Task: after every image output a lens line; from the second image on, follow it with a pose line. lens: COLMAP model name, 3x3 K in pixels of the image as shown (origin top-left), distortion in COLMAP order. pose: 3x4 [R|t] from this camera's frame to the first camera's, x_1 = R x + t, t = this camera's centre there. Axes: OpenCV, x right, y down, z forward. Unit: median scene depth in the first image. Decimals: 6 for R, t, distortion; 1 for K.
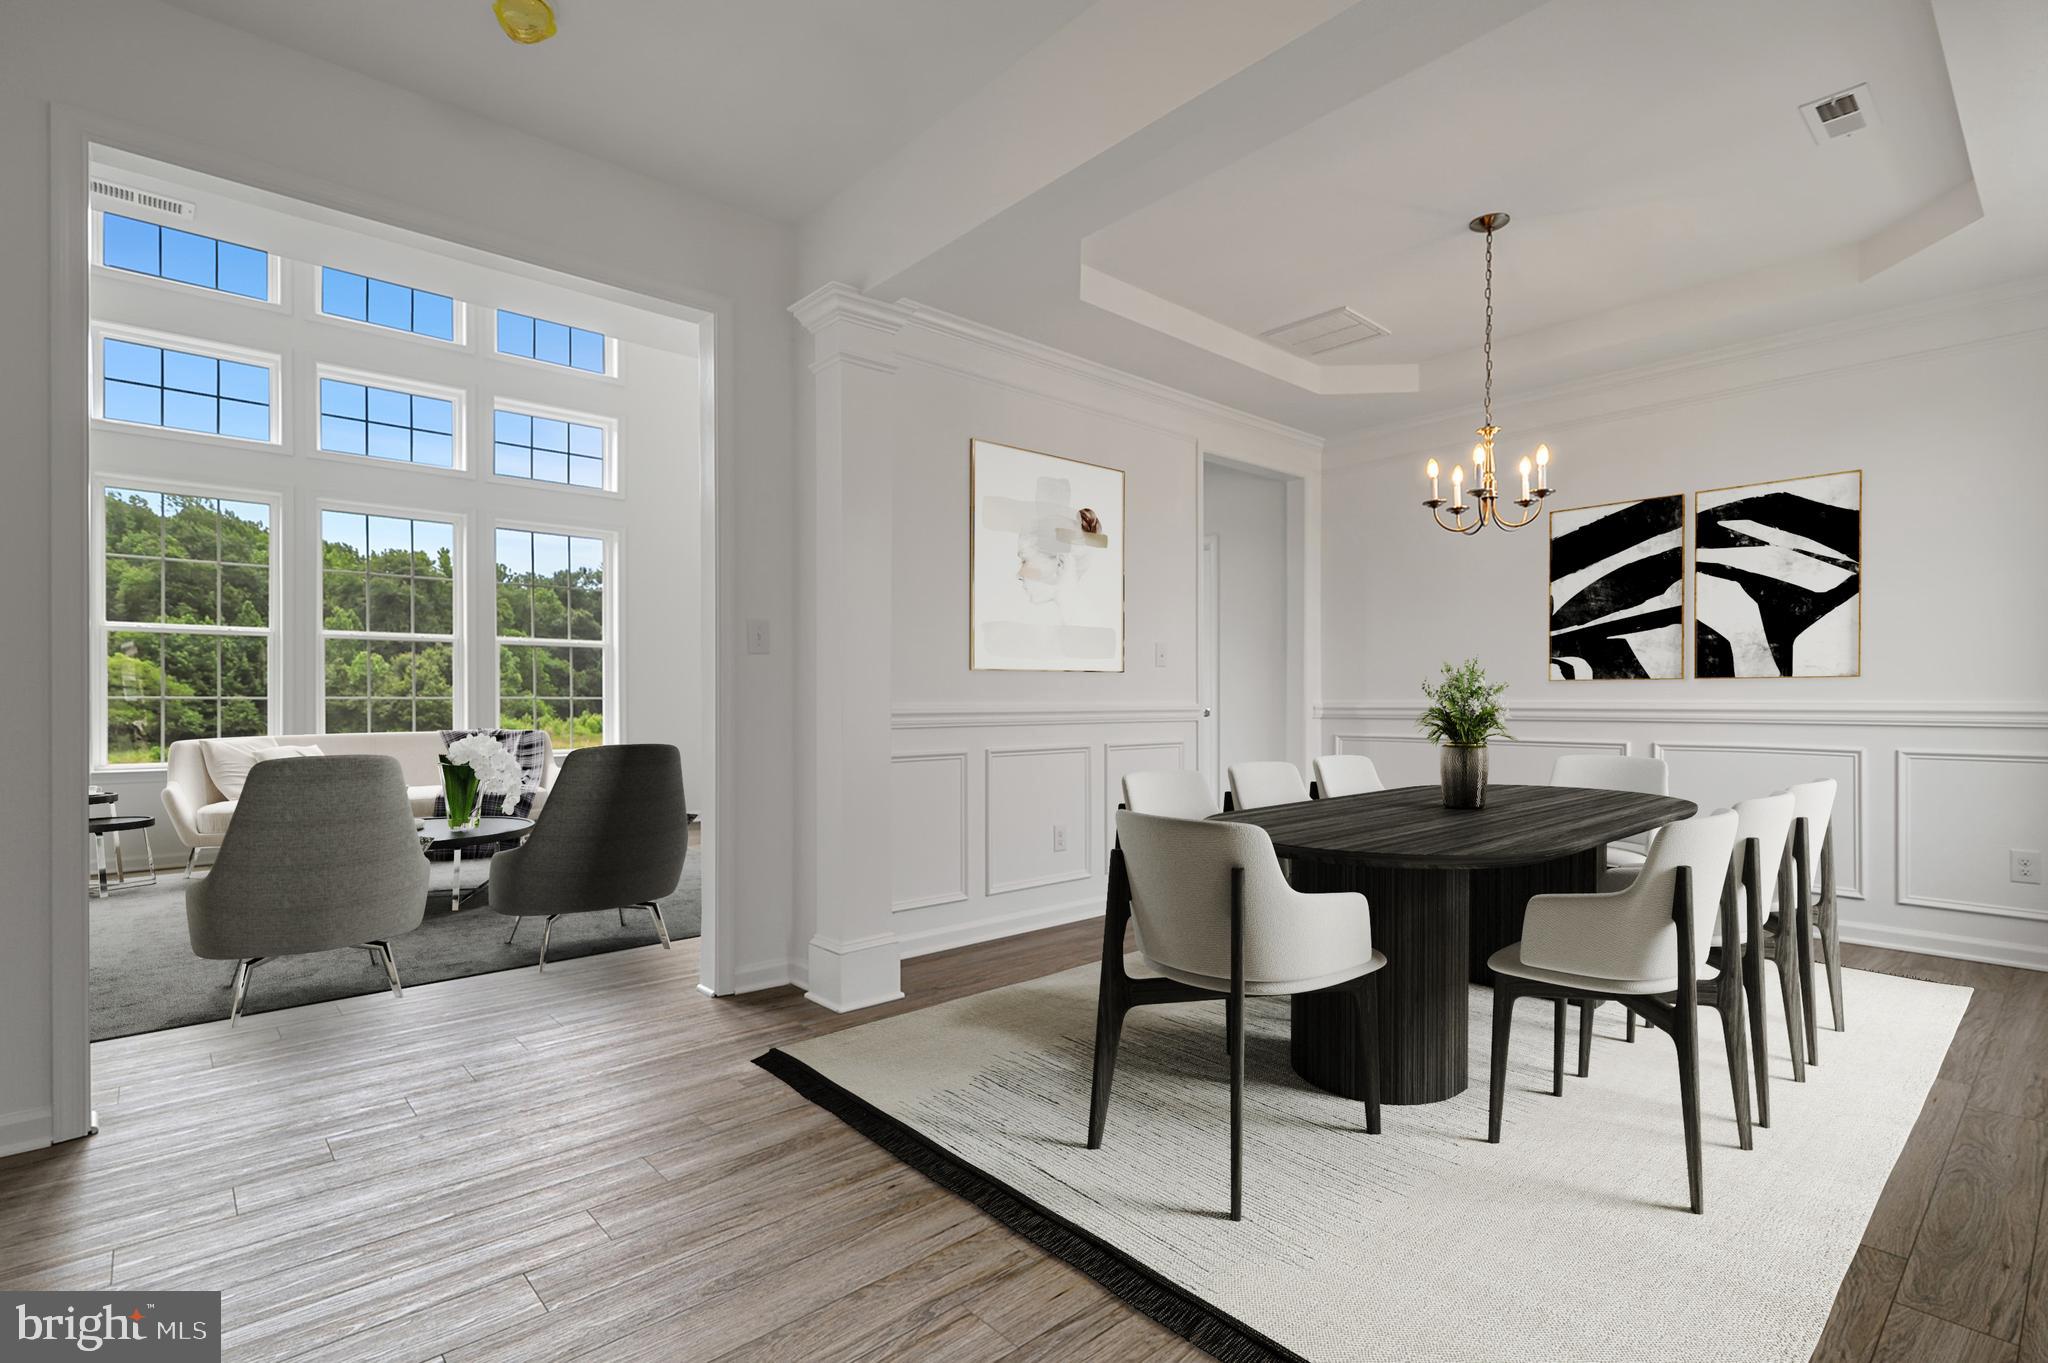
lens RADIAL K [[968.5, 0, 1028.1], [0, 968.5, 674.2], [0, 0, 1]] dist [-0.007971, 0.002404]
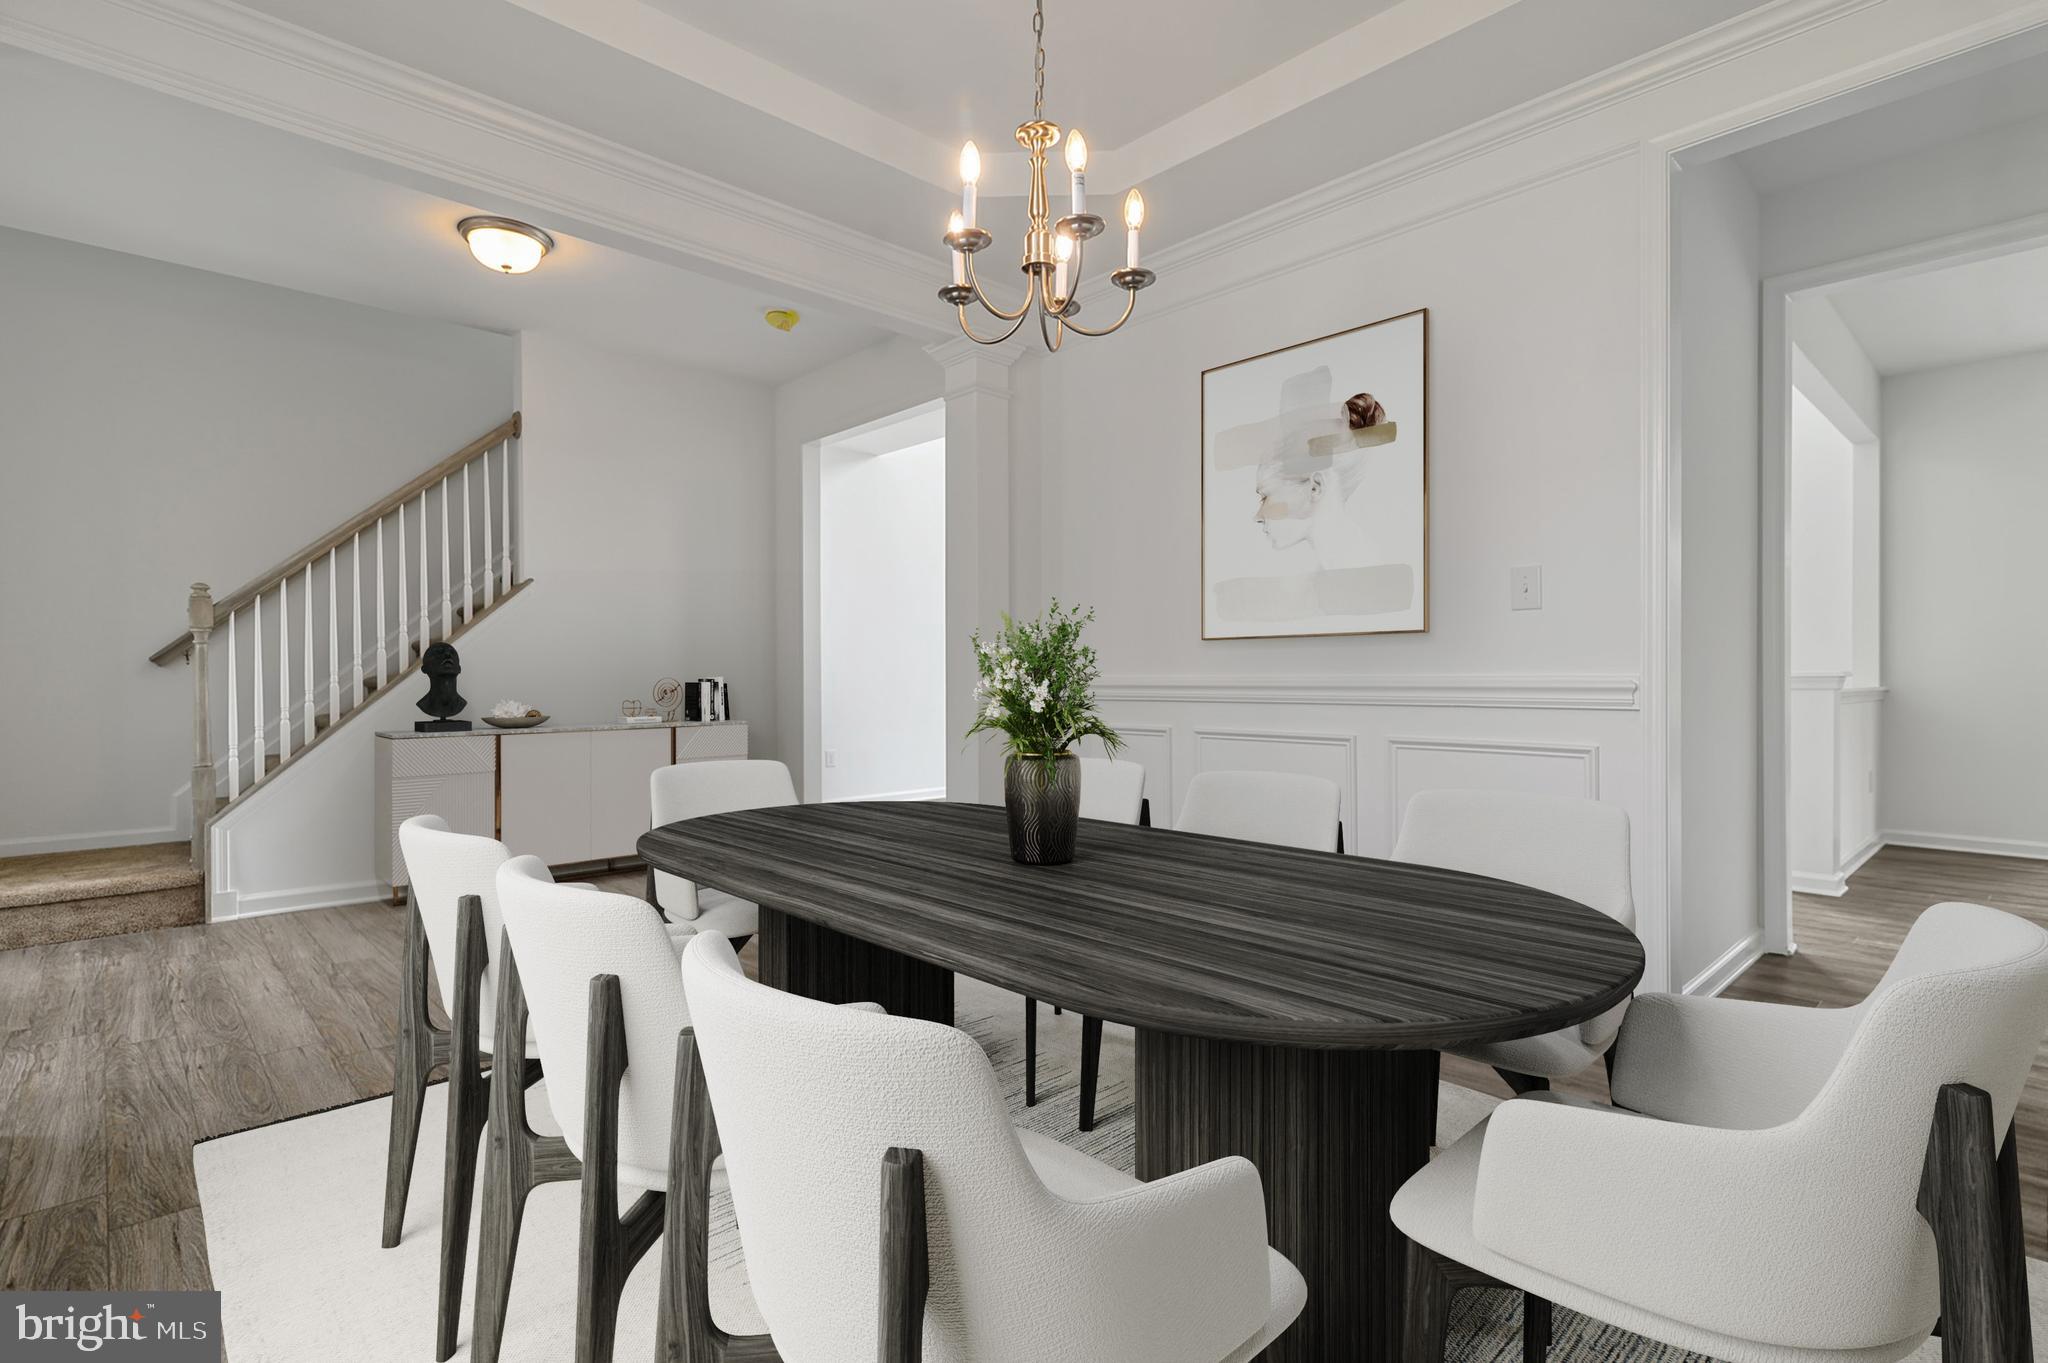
lens RADIAL K [[968.5, 0, 1022.8], [0, 968.5, 674.4], [0, 0, 1]] dist [-0.007971, 0.002404]
pose [[0.038445, 0.001222, -0.999260, 0.740845], [0.034272, 0.999409, 0.002541, 0.017493], [0.998673, -0.034344, 0.038381, 0.732999]]
